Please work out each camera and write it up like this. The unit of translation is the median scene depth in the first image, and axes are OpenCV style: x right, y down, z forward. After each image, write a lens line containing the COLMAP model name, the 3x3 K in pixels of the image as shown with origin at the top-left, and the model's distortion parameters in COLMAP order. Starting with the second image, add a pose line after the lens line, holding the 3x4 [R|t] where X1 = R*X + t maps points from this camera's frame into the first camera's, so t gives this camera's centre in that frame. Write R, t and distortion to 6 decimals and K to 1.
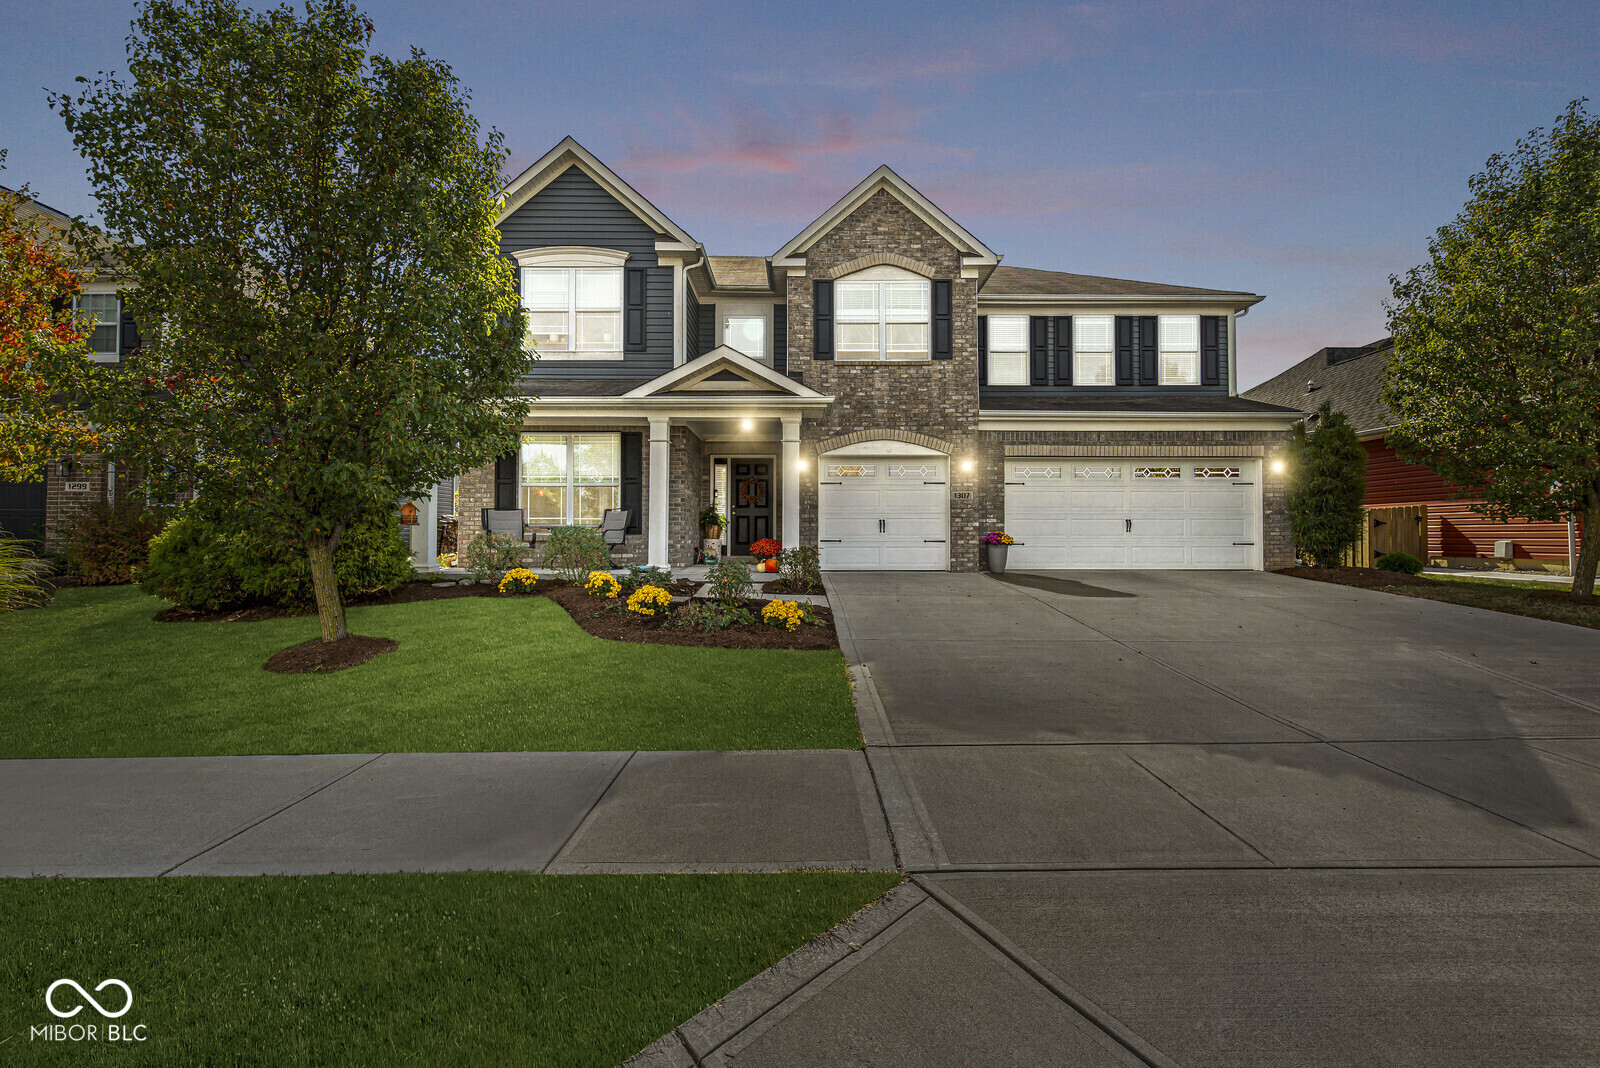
lens RADIAL K [[692.7, 0, 807.0], [0, 692.7, 529.0], [0, 0, 1]] dist [-0.001214, -0.000148]
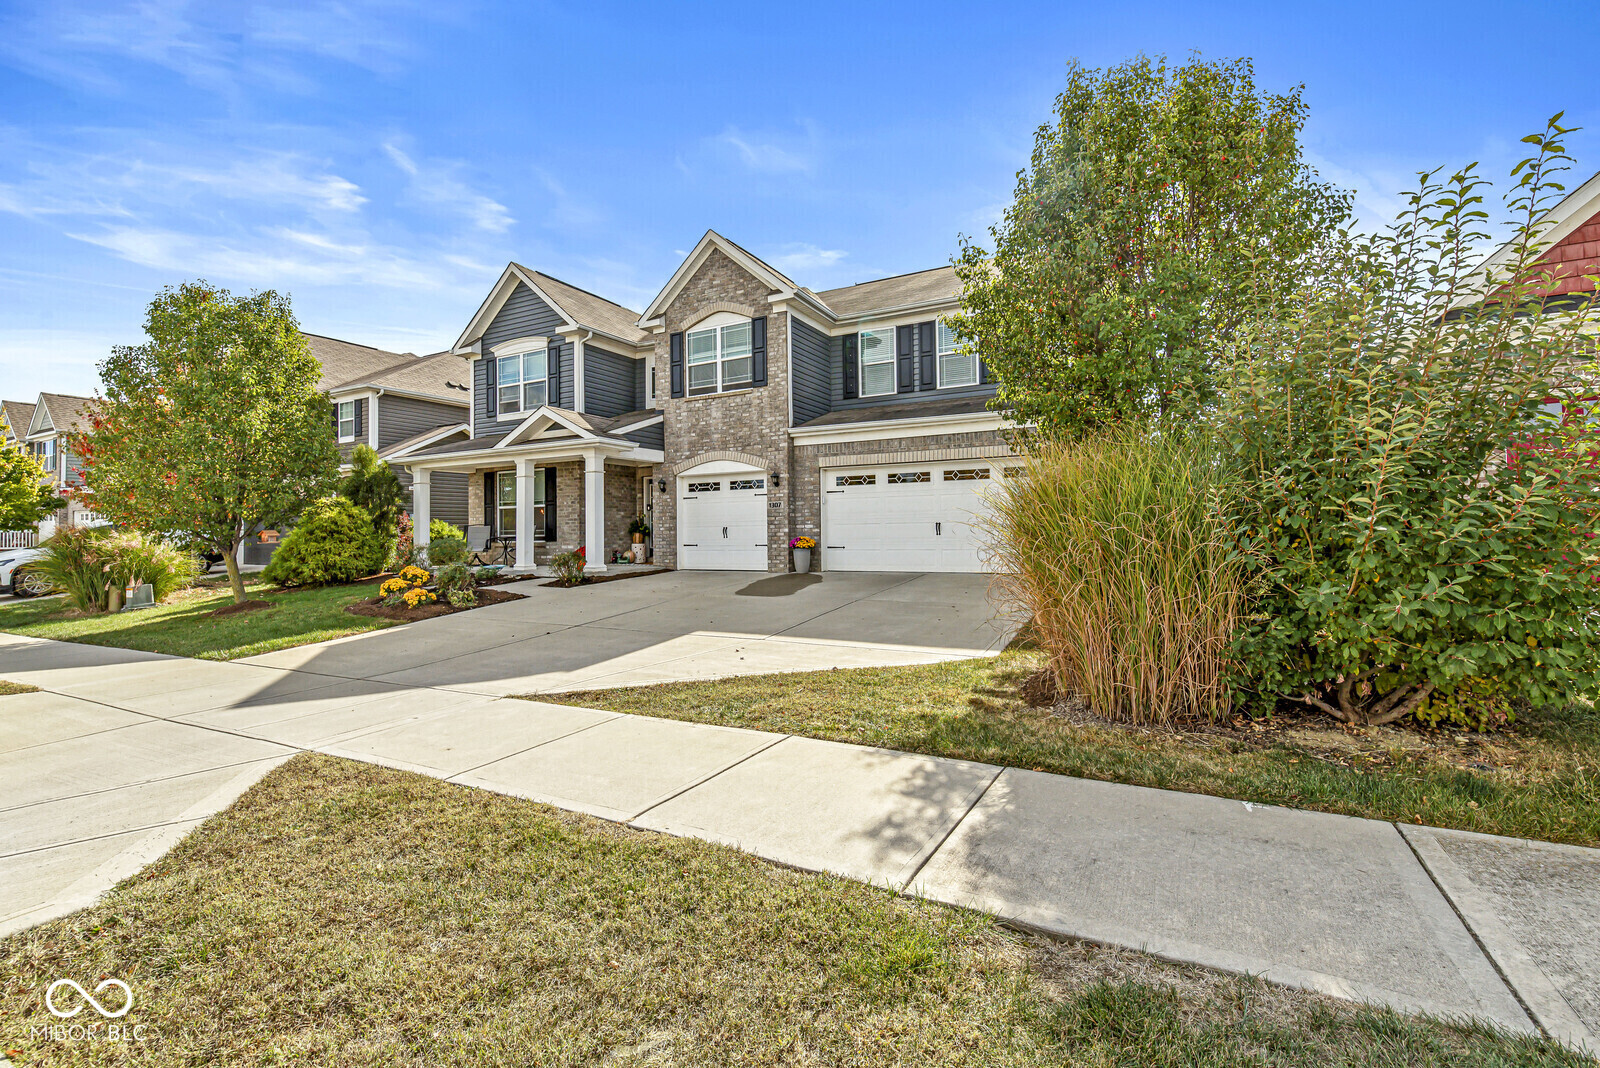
lens RADIAL K [[692.7, 0, 837.7], [0, 692.7, 531.5], [0, 0, 1]] dist [-0.001214, -0.000148]
pose [[0.886728, -0.012676, -0.462119, 0.838440], [0.017522, 0.999827, 0.006196, -0.010151], [0.461960, -0.013591, 0.886797, 0.038480]]
